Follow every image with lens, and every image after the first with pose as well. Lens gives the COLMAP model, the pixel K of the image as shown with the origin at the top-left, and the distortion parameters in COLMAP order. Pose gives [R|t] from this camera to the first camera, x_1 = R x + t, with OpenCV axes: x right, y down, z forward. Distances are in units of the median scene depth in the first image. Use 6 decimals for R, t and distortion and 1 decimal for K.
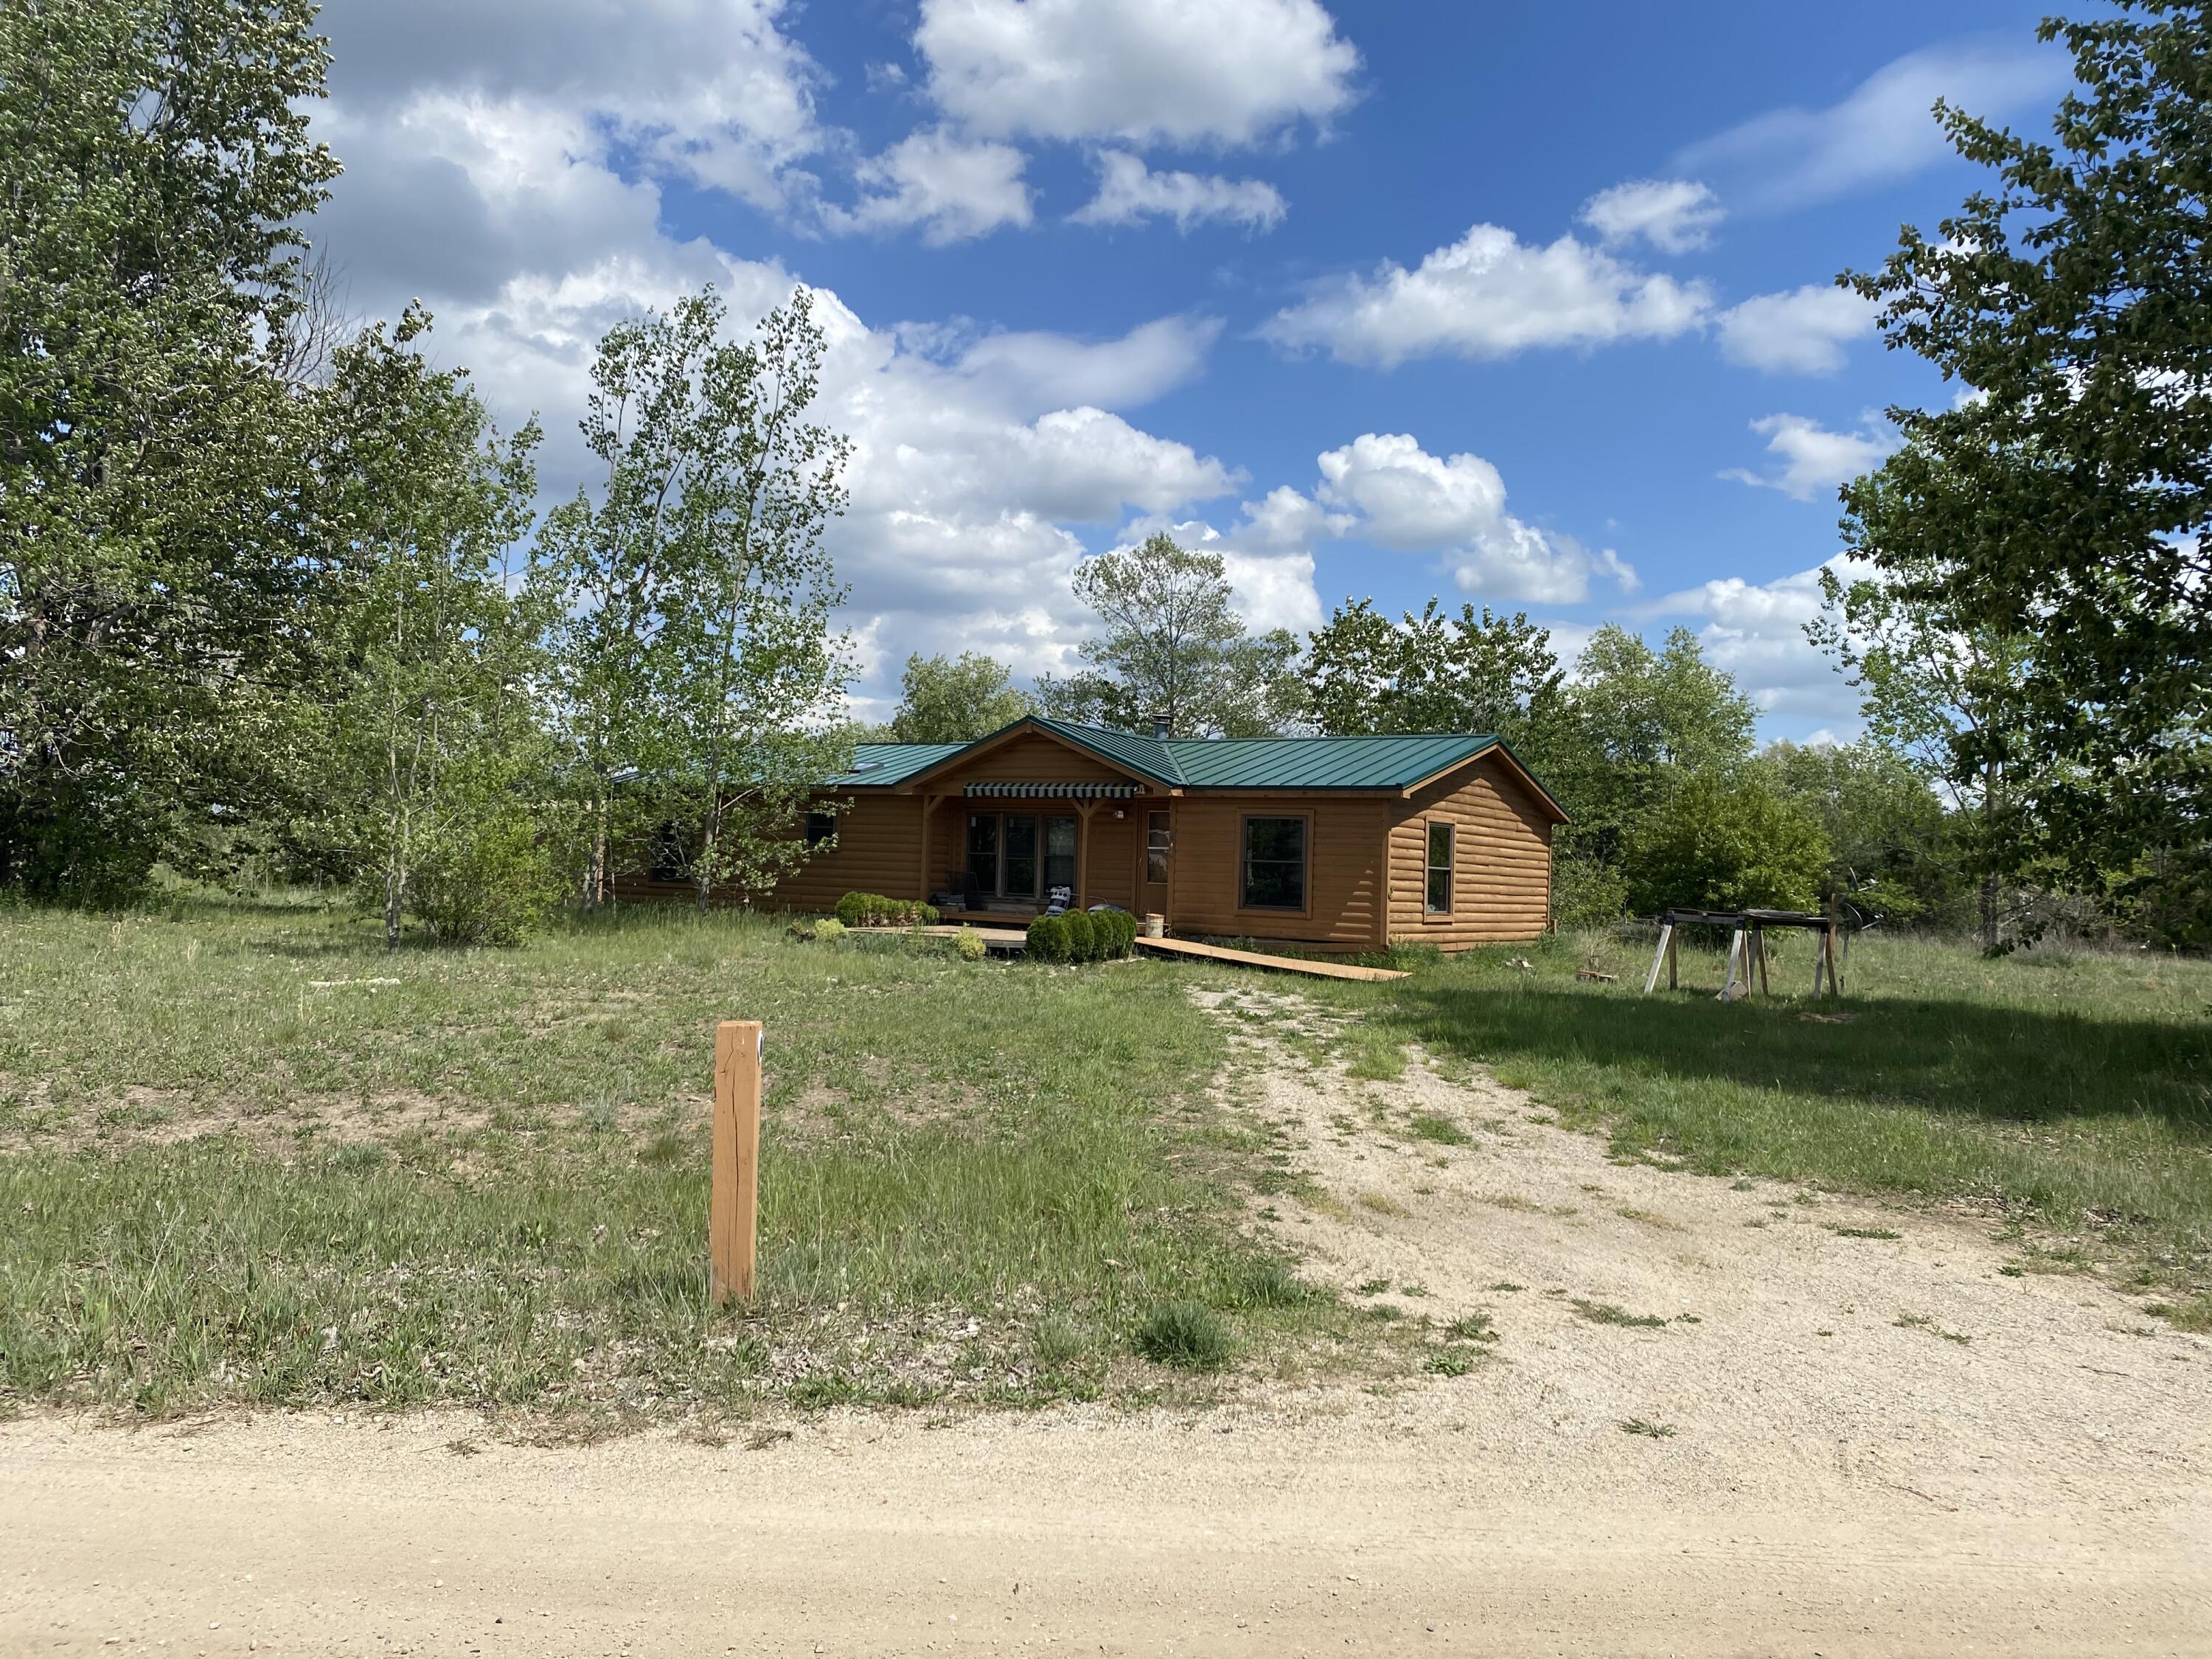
lens RADIAL K [[1703.2, 0, 1099.2], [0, 1703.2, 826.8], [0, 0, 1]] dist [0.002712, 0.020861]
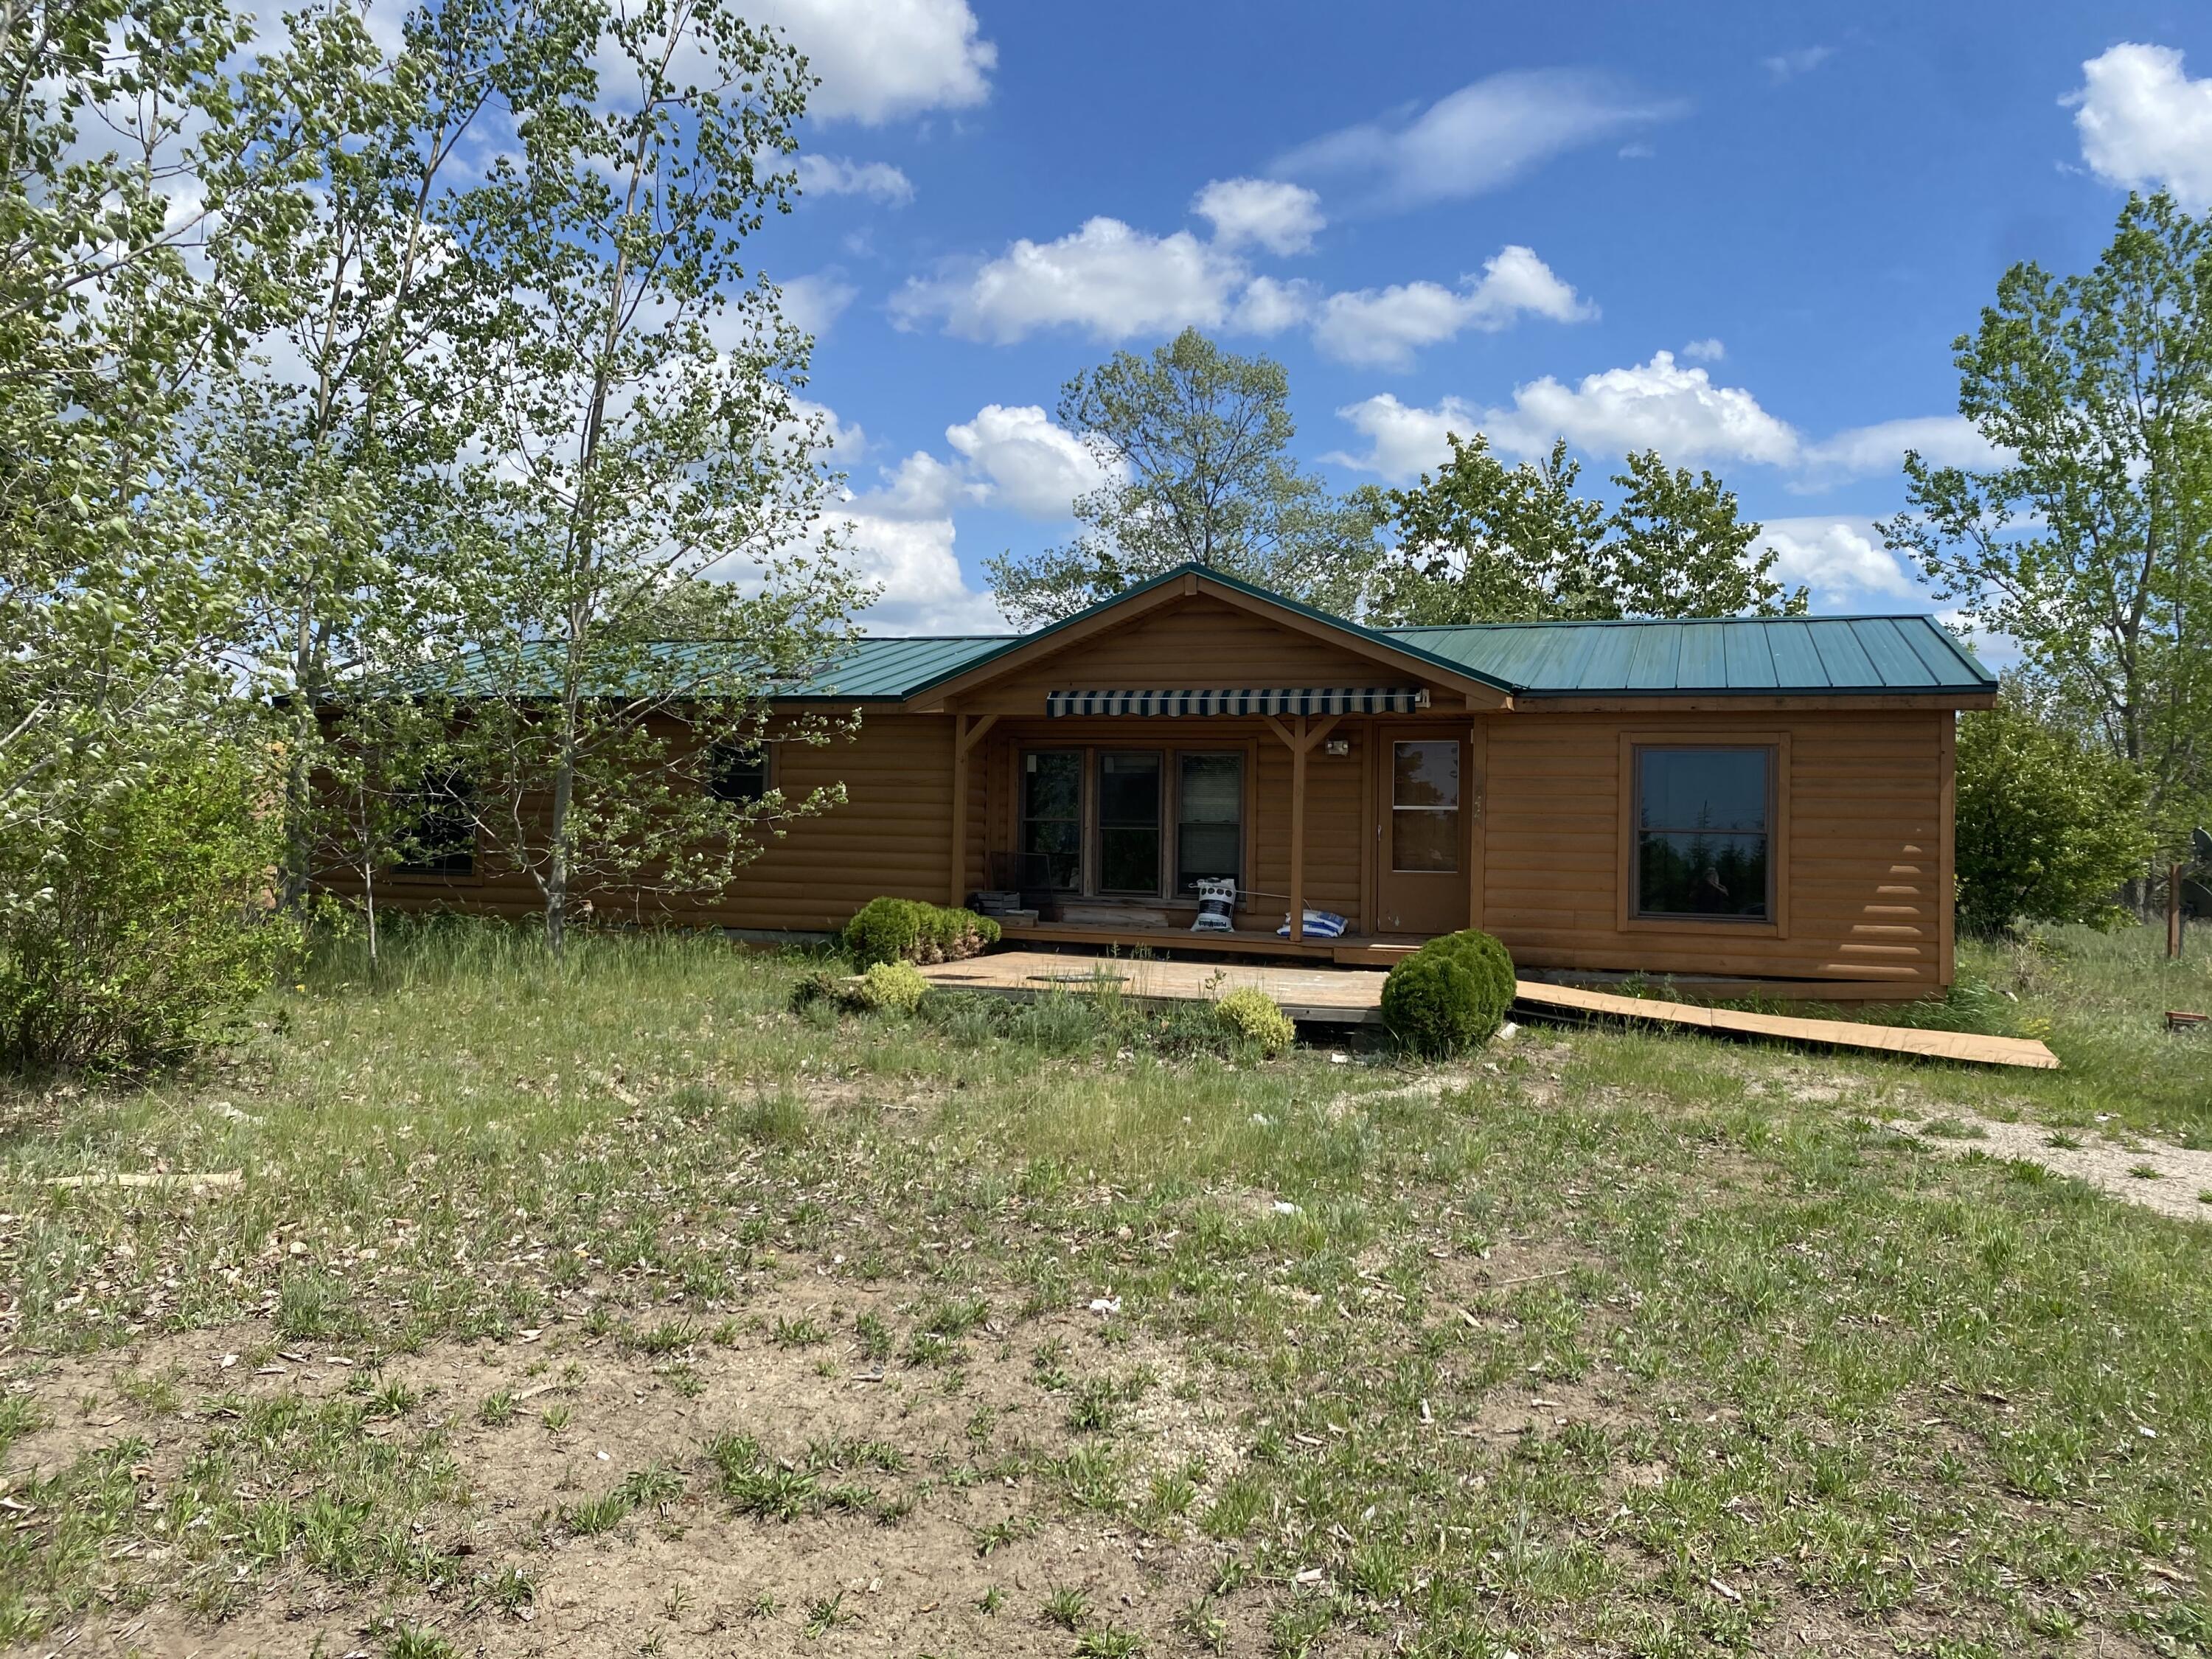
lens RADIAL K [[1703.2, 0, 1115.6], [0, 1703.2, 833.0], [0, 0, 1]] dist [0.002712, 0.020861]
pose [[0.977184, -0.007330, 0.212269, -0.179887], [0.002196, 0.999700, 0.024411, 0.006962], [-0.212384, -0.023388, 0.976906, 0.485063]]
